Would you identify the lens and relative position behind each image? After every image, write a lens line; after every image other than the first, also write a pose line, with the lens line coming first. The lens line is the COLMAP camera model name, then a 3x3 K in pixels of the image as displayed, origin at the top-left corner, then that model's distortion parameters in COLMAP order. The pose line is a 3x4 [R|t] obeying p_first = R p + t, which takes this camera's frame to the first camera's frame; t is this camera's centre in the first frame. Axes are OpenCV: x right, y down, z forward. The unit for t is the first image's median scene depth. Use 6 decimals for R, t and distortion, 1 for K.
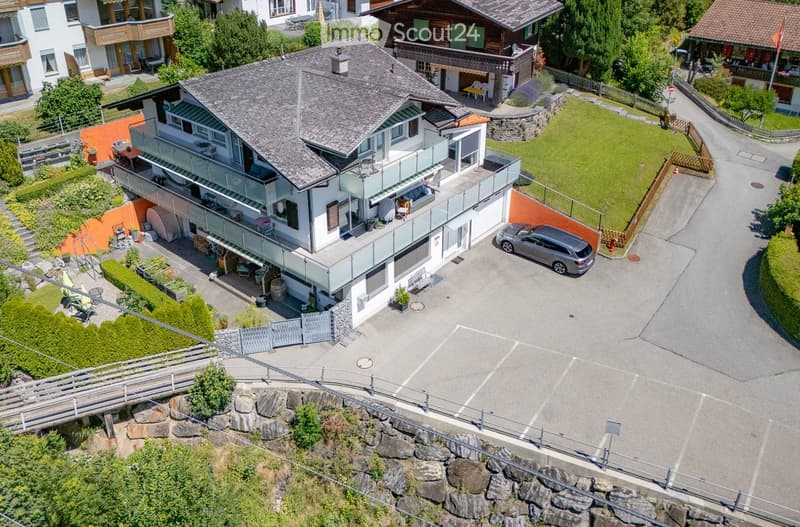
lens RADIAL K [[691.6, 0, 384.8], [0, 691.6, 173.3], [0, 0, 1]] dist [0.093961, -0.142487]
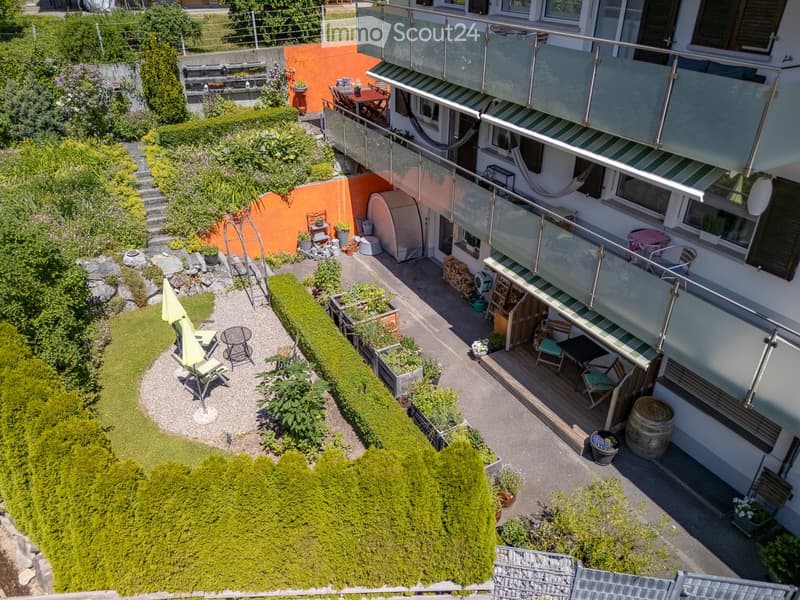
lens RADIAL K [[590.1, 0, 400.0], [0, 590.1, 300.0], [0, 0, 1]] dist [0.084854, -0.097974]
pose [[0.941124, 0.182451, -0.284601, -0.177214], [-0.148645, 0.979444, 0.136357, 0.066672], [0.303629, -0.086024, 0.948899, 0.576945]]
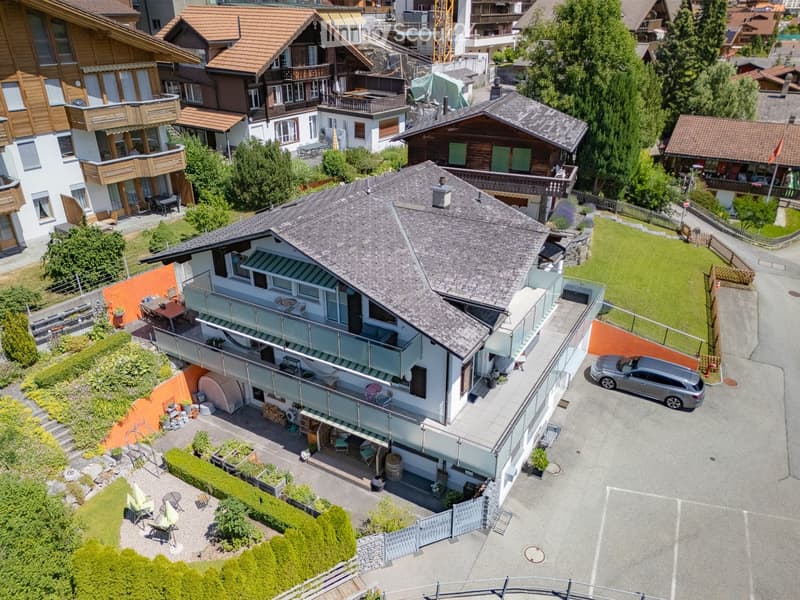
lens RADIAL K [[590.1, 0, 400.0], [0, 590.1, 300.0], [0, 0, 1]] dist [0.084854, -0.097974]
pose [[0.982672, -0.073795, 0.170031, -0.224023], [0.067885, 0.996878, 0.040321, -0.056260], [-0.172476, -0.028080, 0.984613, 0.256869]]
